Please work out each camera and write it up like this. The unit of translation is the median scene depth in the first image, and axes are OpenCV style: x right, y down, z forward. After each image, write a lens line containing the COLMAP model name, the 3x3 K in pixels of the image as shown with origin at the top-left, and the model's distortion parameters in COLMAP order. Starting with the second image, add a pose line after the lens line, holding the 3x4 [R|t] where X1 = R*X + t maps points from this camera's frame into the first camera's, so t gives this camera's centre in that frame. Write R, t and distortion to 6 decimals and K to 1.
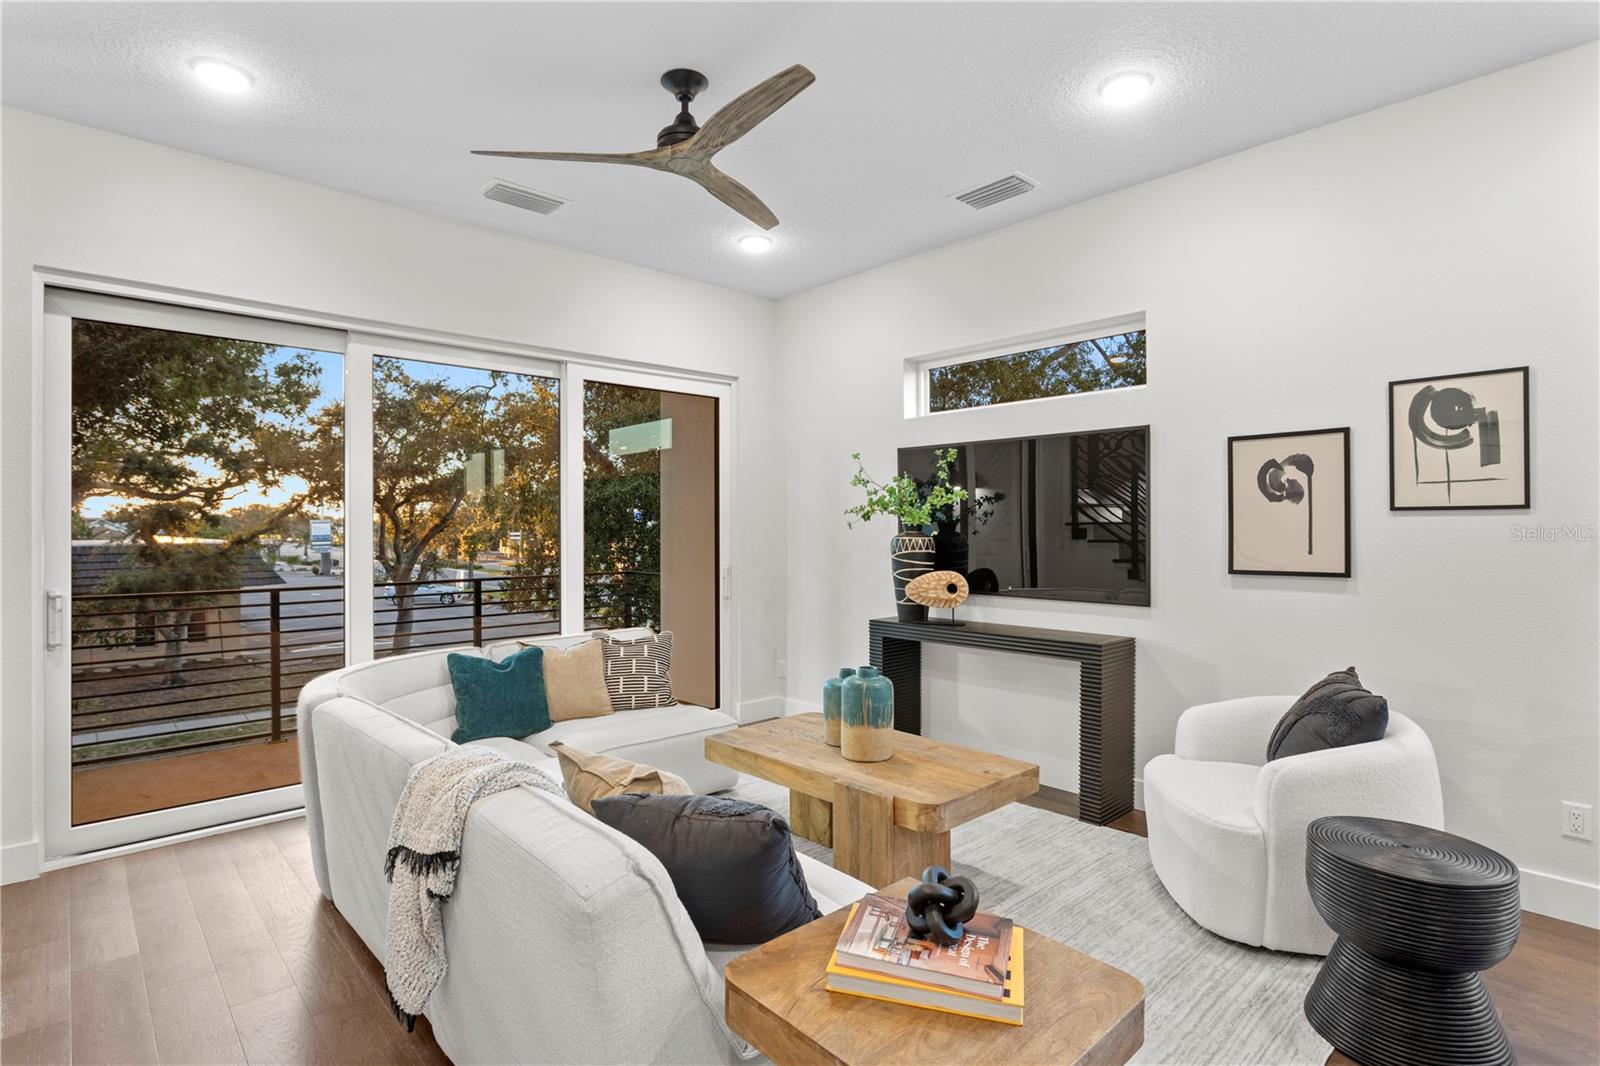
lens RADIAL K [[789.7, 0, 803.9], [0, 789.7, 524.1], [0, 0, 1]] dist [-0.017593, 0.010411]
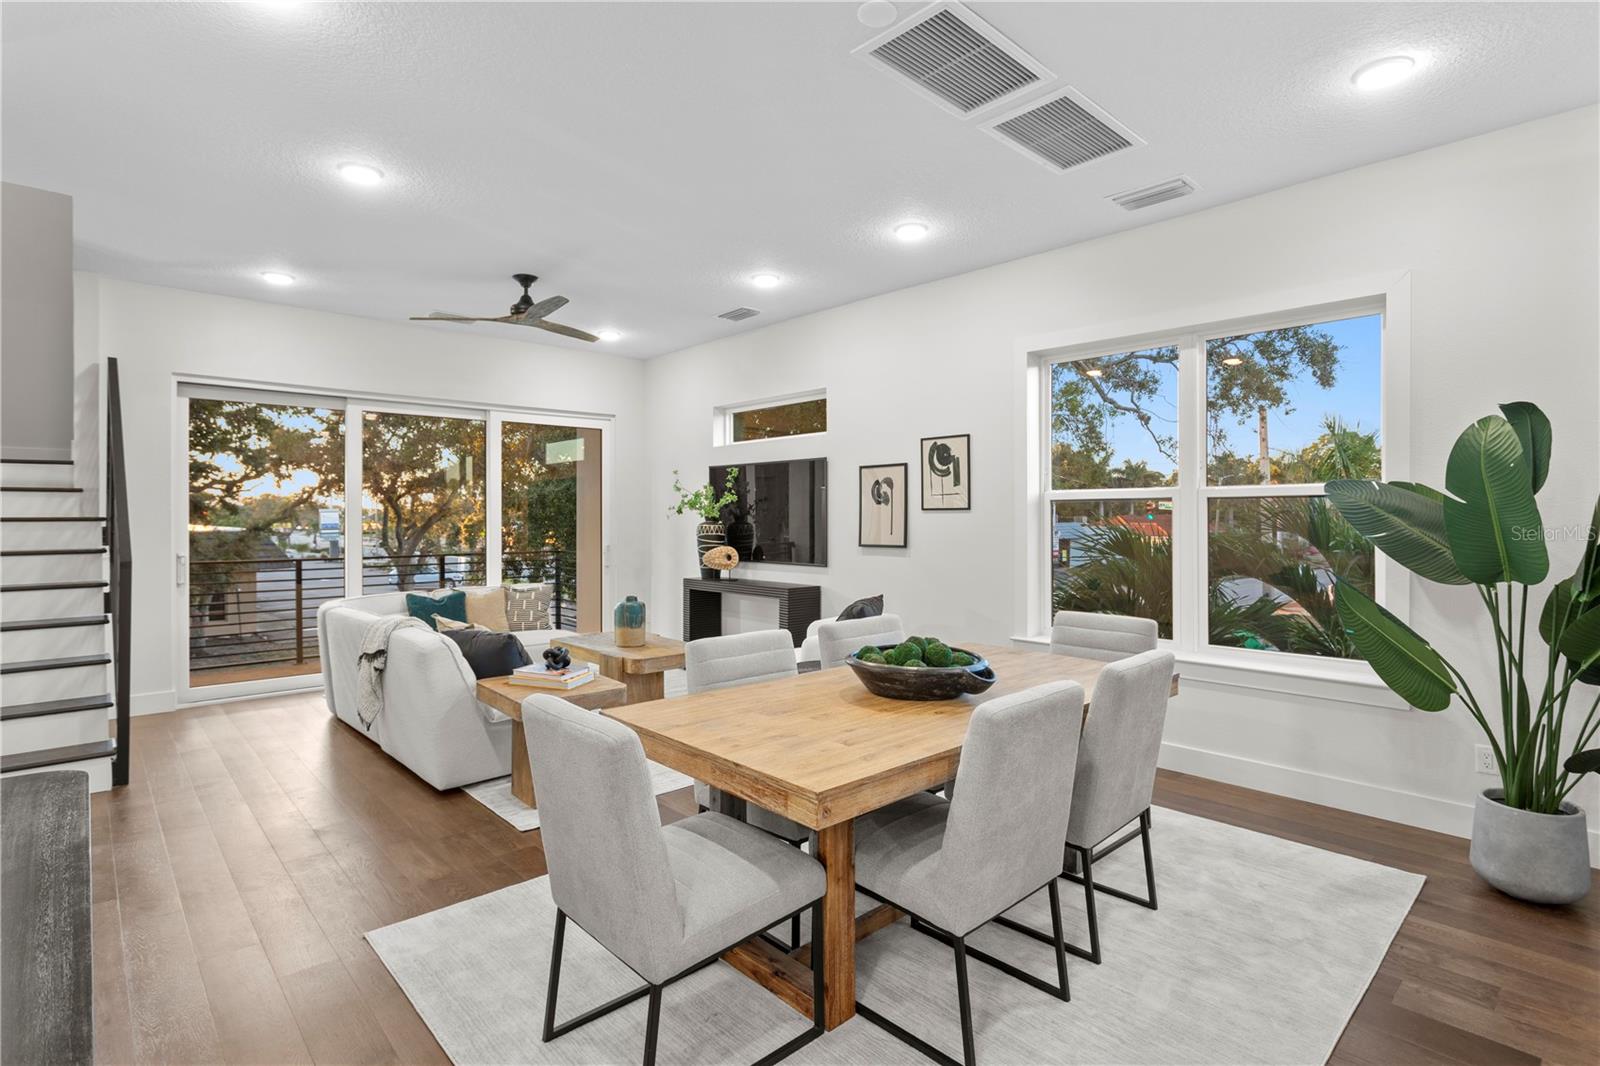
lens RADIAL K [[789.7, 0, 806.5], [0, 789.7, 515.9], [0, 0, 1]] dist [-0.017593, 0.010411]
pose [[0.999983, 0.002541, -0.005312, 0.334383], [-0.002528, 0.999994, 0.002475, -0.005287], [0.005318, -0.002461, 0.999983, -0.547838]]
